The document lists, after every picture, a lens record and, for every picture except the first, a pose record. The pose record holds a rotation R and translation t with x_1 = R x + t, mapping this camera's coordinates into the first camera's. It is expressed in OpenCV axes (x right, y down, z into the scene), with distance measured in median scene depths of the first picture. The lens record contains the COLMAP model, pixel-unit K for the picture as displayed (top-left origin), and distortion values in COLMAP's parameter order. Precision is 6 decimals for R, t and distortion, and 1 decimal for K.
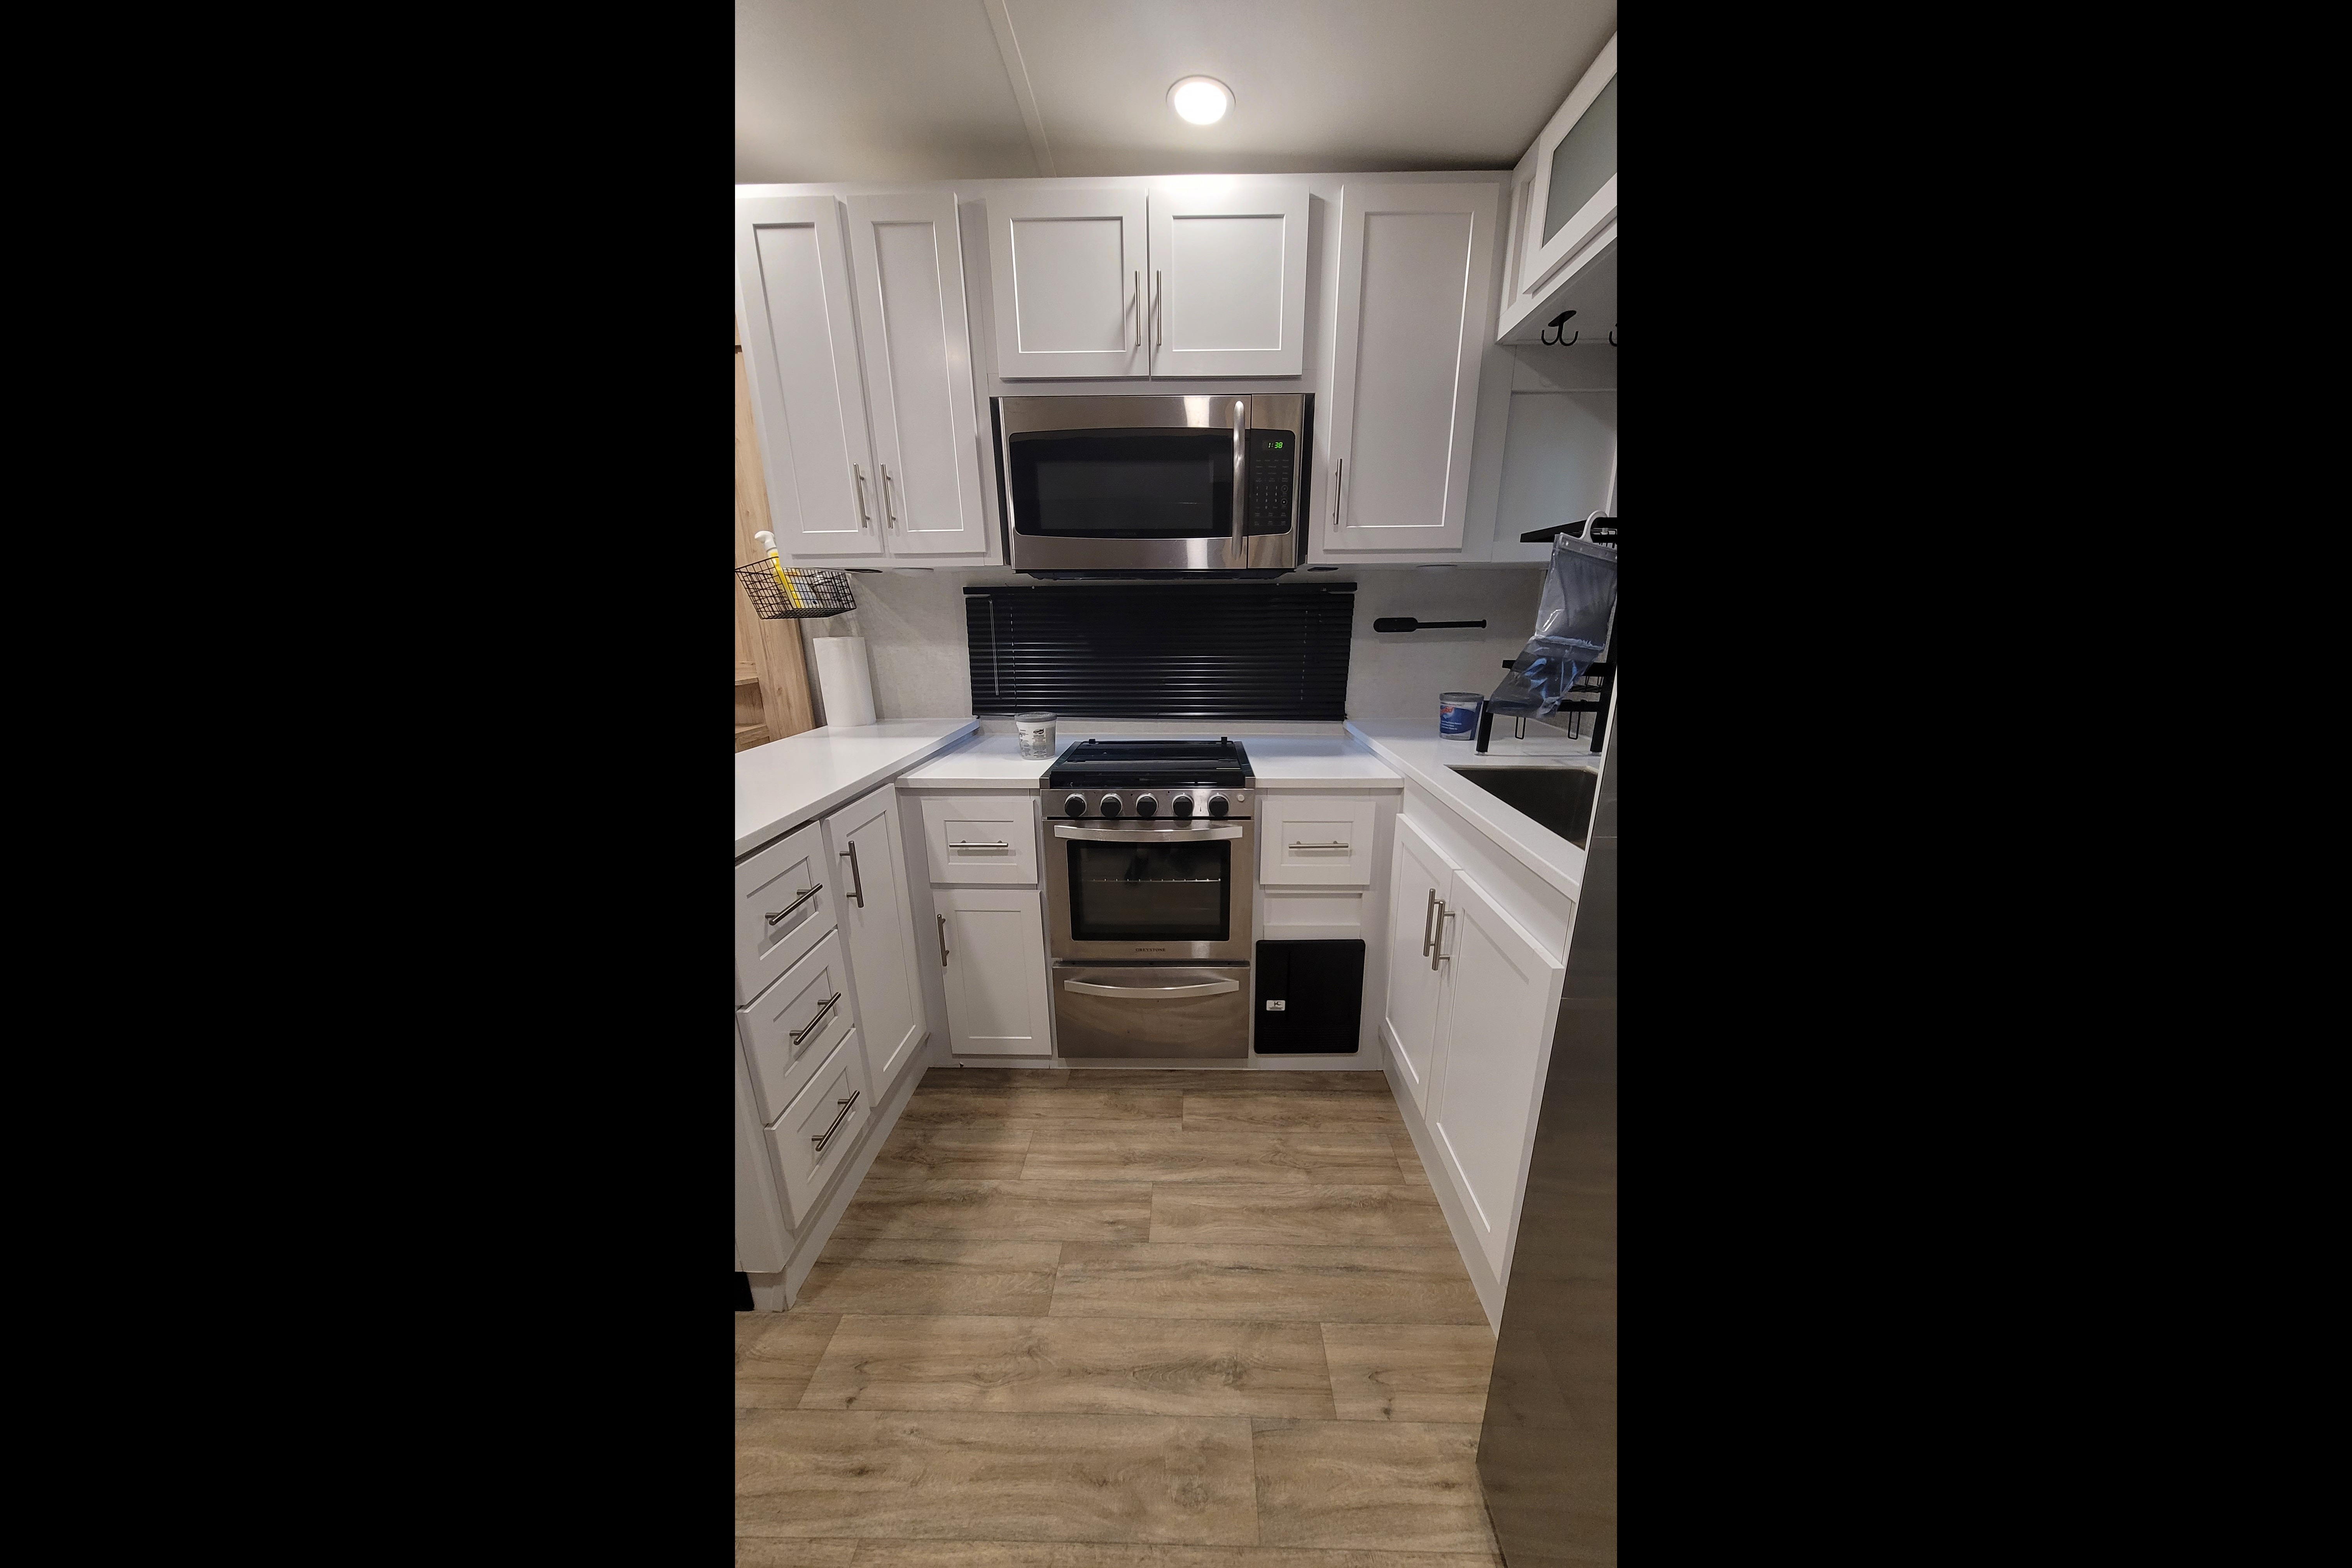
lens RADIAL K [[641.3, 0, 1174.8], [0, 641.3, 787.4], [0, 0, 1]] dist [-0.000104, 0.000002]
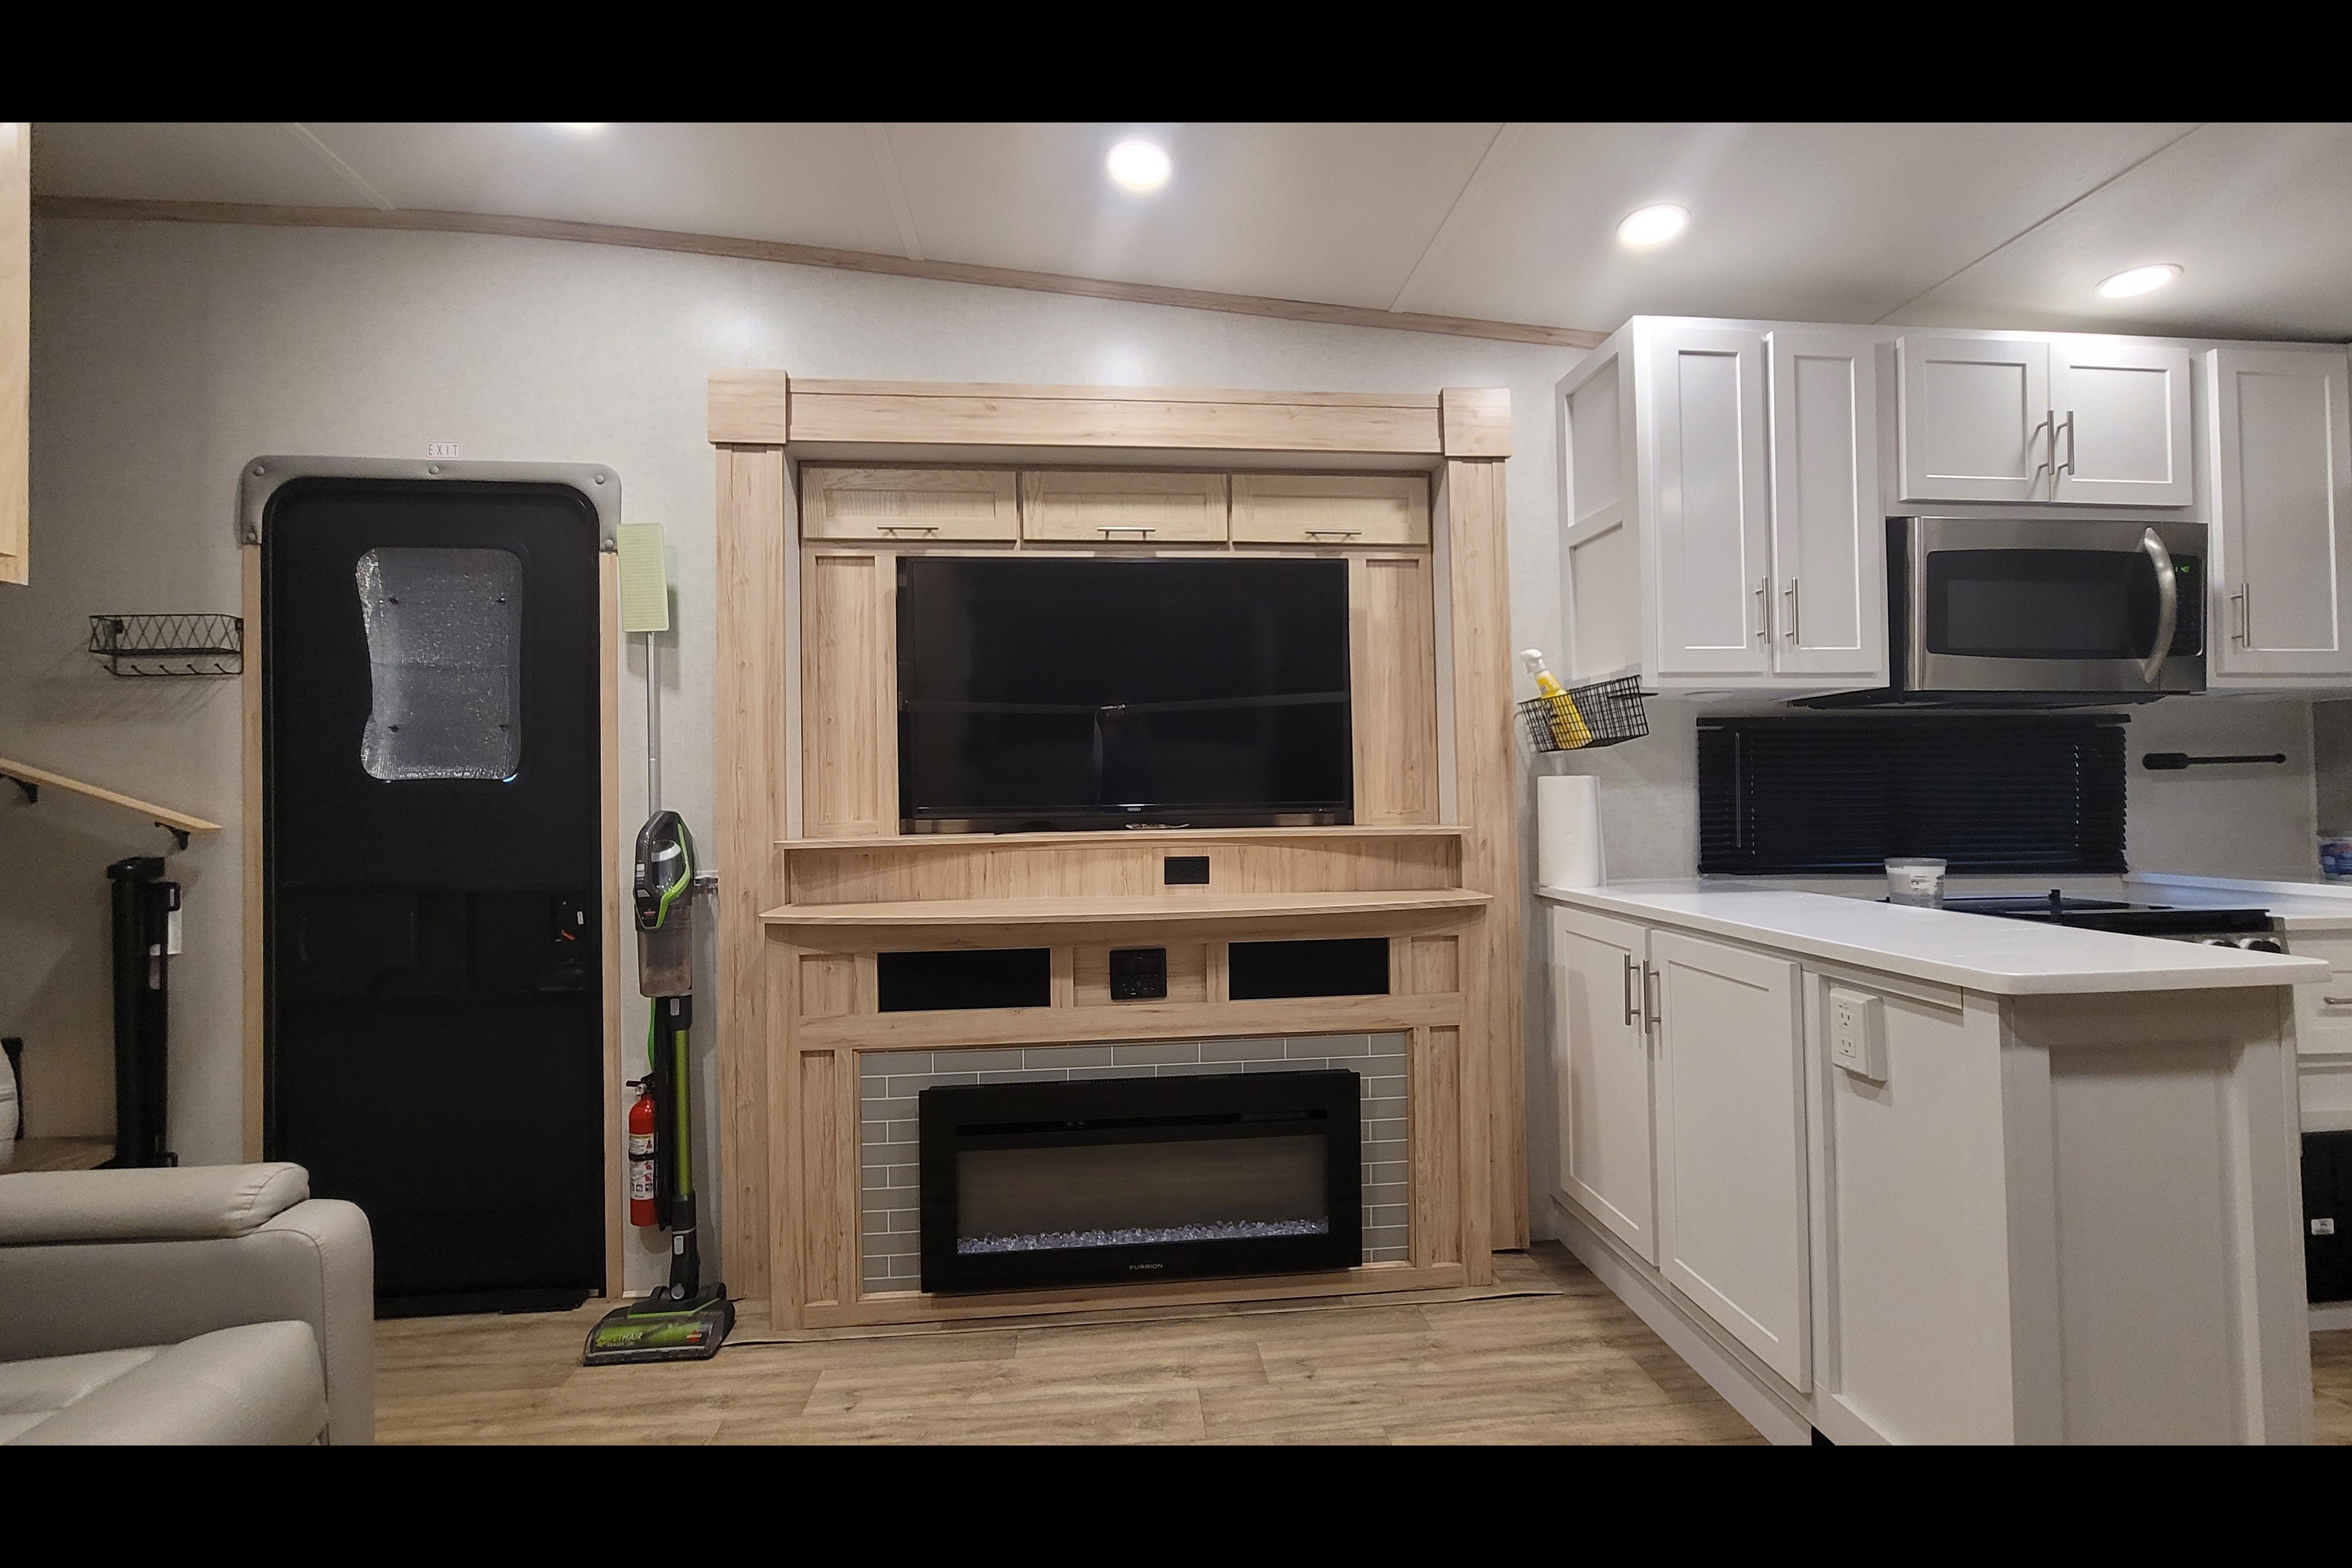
lens RADIAL K [[954.6, 0, 1184.9], [0, 954.6, 776.5], [0, 0, 1]] dist [-0.000157, 0.000025]
pose [[0.994037, -0.003354, 0.108992, -1.443941], [0.034434, 0.958038, -0.284564, 0.112773], [-0.103464, 0.286620, 0.952441, -0.108100]]
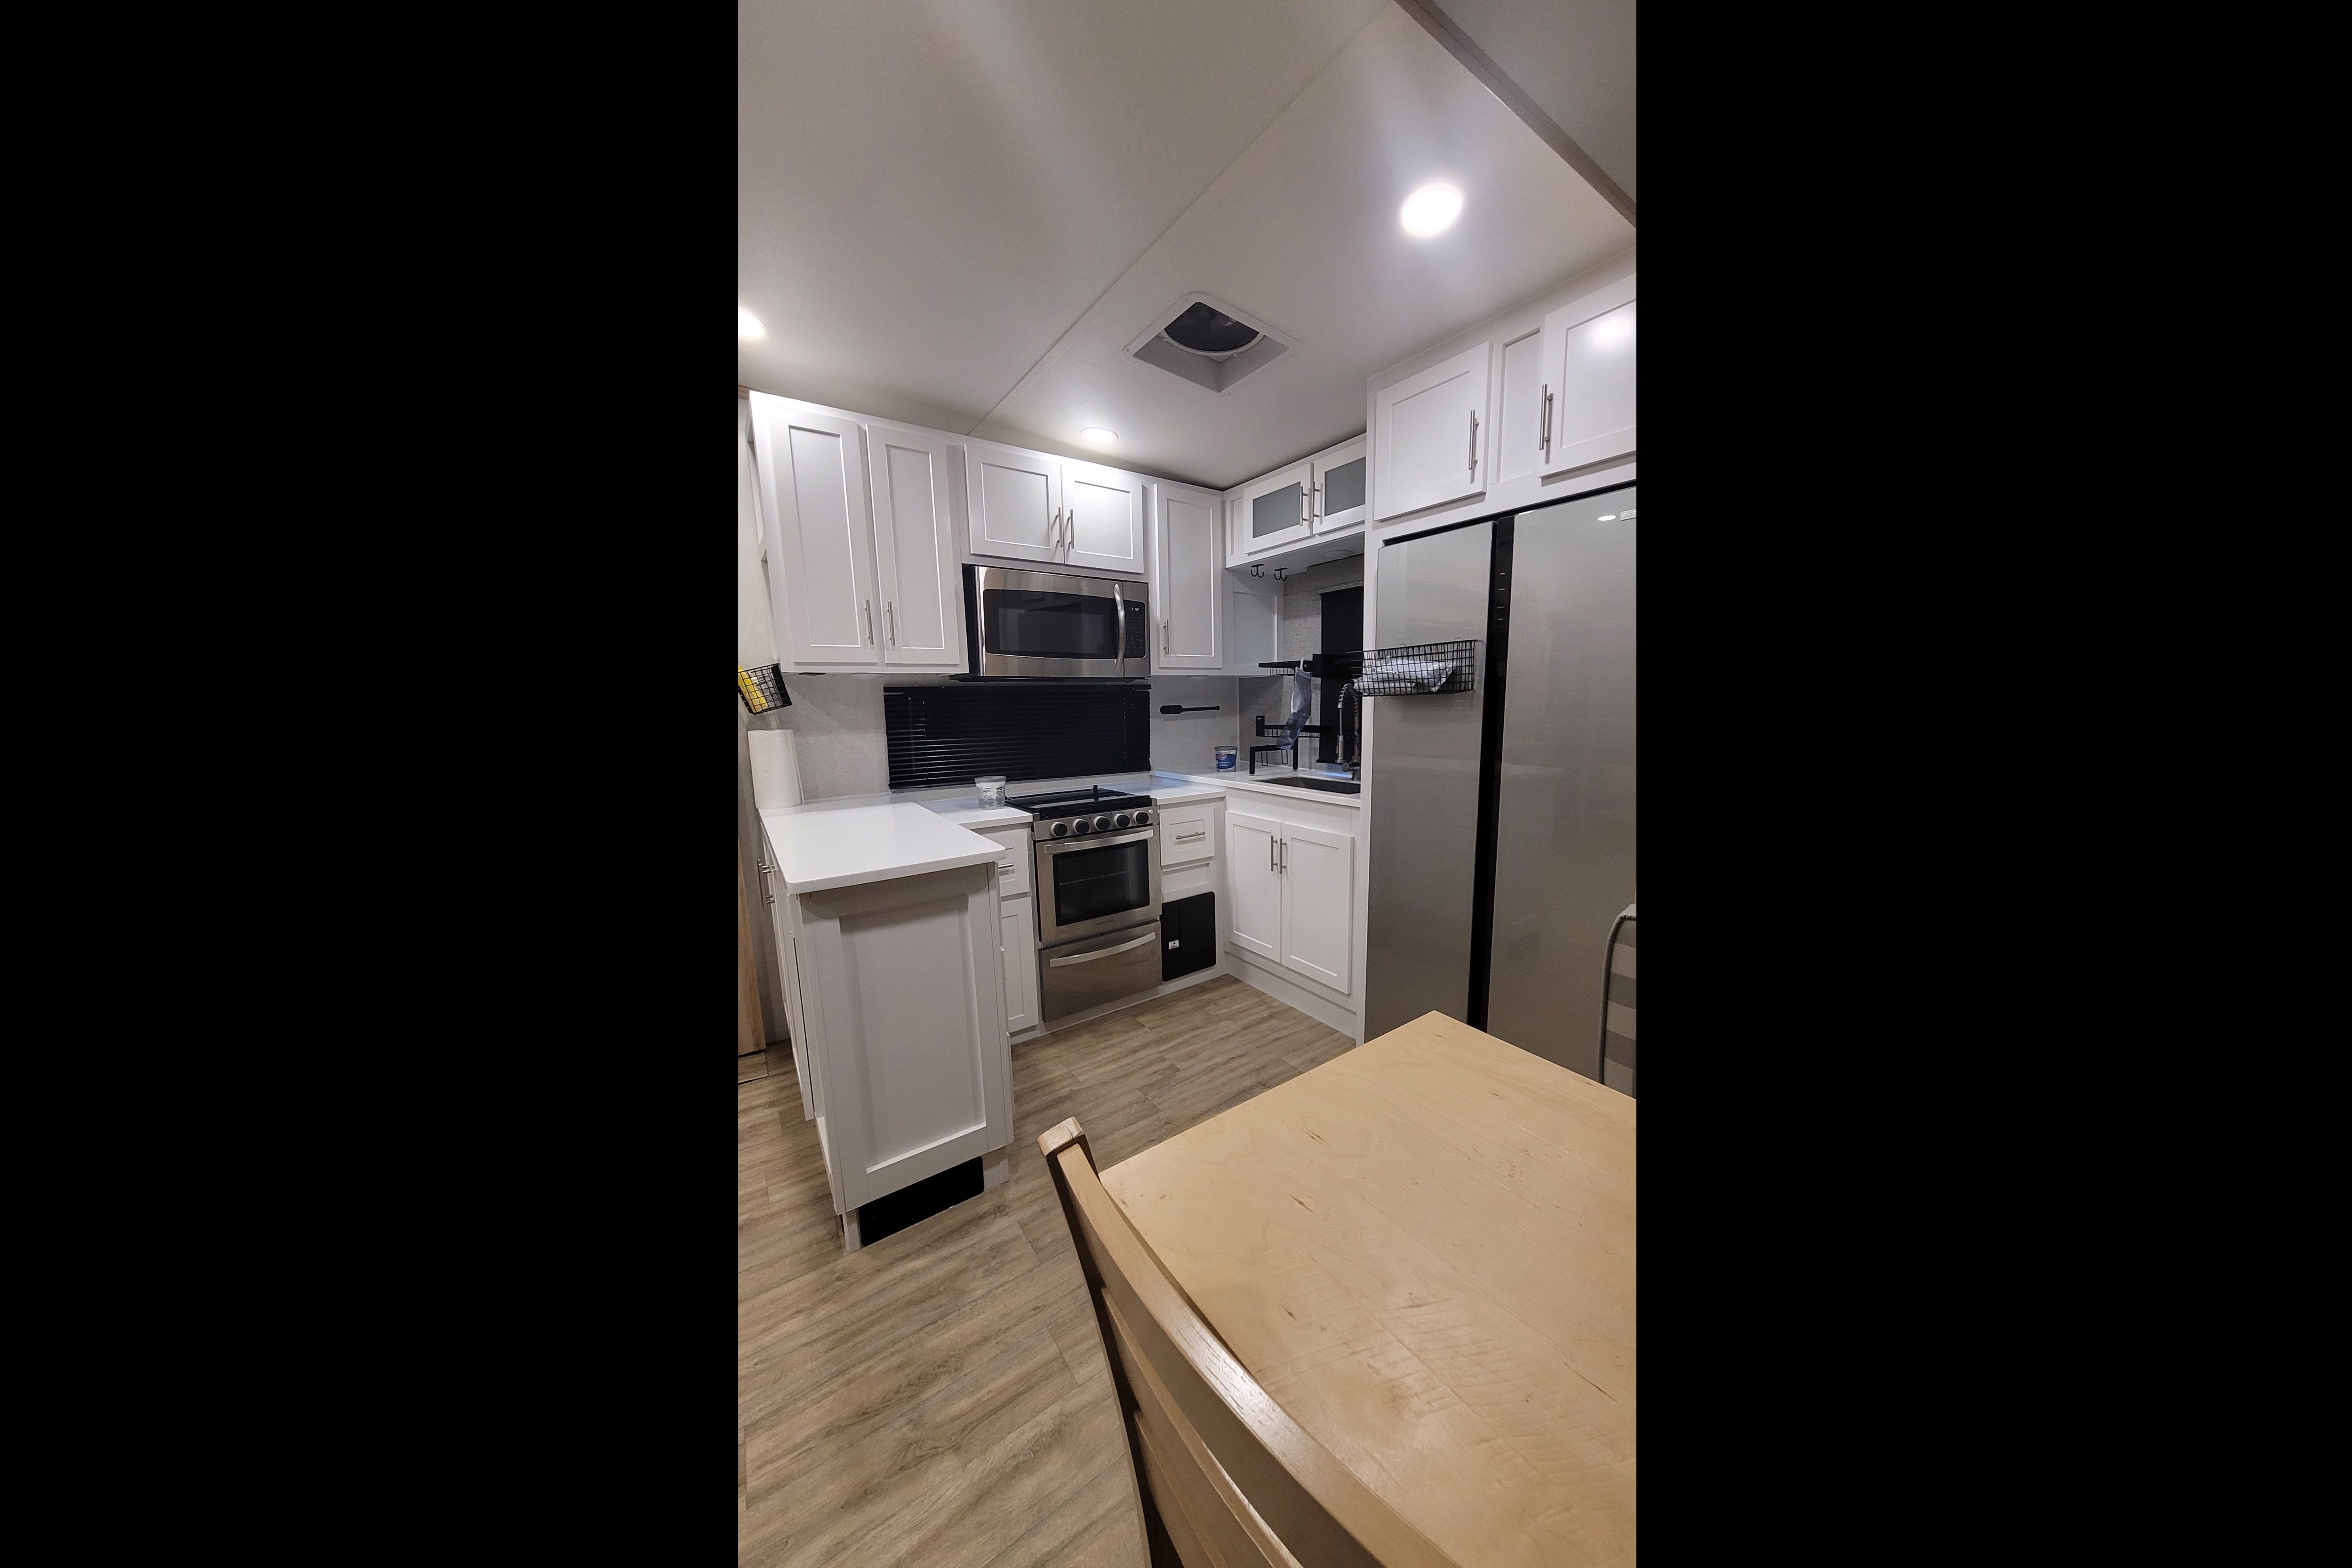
lens RADIAL K [[646.5, 0, 1181.9], [0, 646.5, 789.3], [0, 0, 1]] dist [-0.000625, 0.000004]
pose [[0.807070, -0.090829, 0.583428, -0.788893], [0.168635, 0.982399, -0.080335, 0.104599], [-0.565862, 0.163222, 0.808182, -0.397481]]
